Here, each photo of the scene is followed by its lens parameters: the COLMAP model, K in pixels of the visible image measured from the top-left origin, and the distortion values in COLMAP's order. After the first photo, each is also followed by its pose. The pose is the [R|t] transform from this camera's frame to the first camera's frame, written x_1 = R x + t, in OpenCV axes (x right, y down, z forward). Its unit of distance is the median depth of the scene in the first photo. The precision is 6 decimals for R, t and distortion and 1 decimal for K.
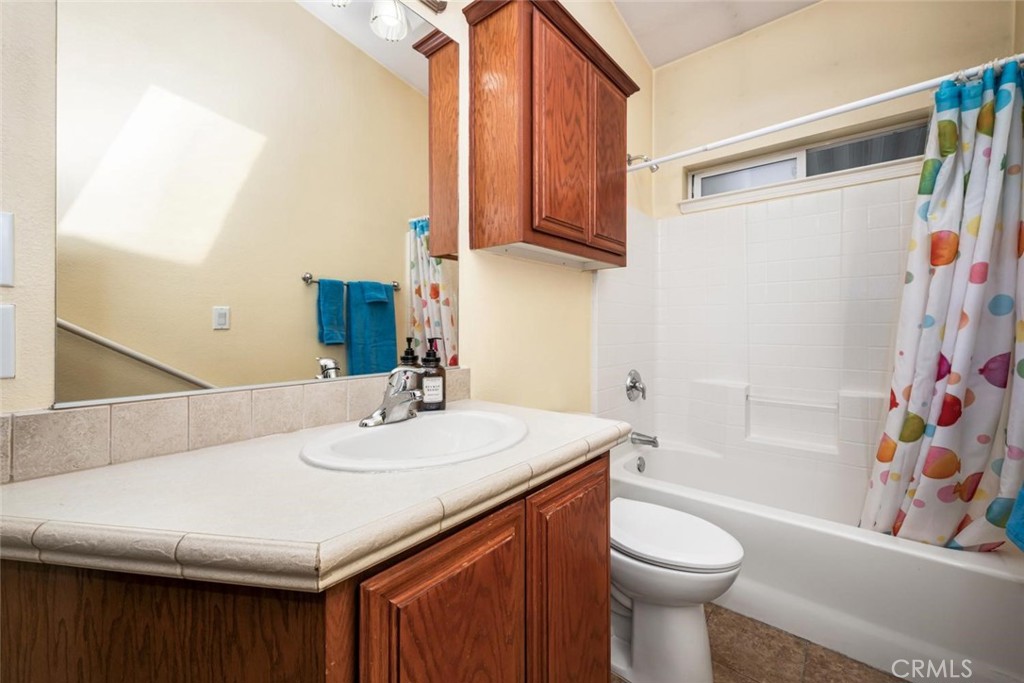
lens RADIAL K [[414.3, 0, 511.5], [0, 414.3, 333.9], [0, 0, 1]] dist [0.001712, -0.000120]
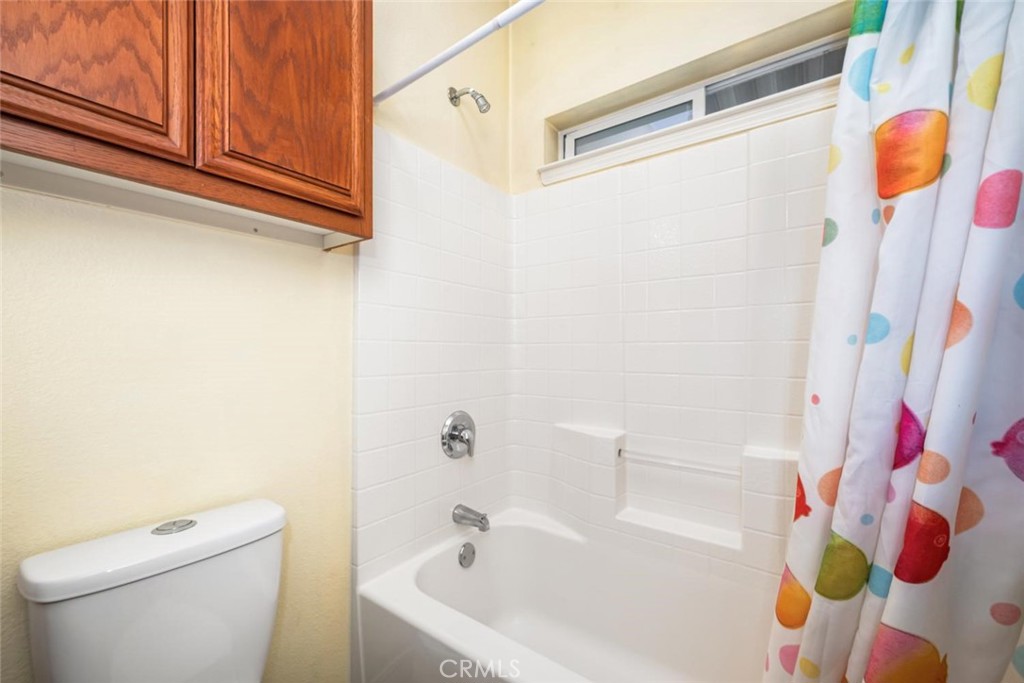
lens RADIAL K [[412.5, 0, 510.4], [0, 412.5, 355.5], [0, 0, 1]] dist [-0.000855, -0.000008]
pose [[0.997891, 0.001335, 0.064901, 0.582918], [-0.001094, 0.999992, -0.003749, -0.000910], [-0.064905, 0.003670, 0.997885, 0.581265]]
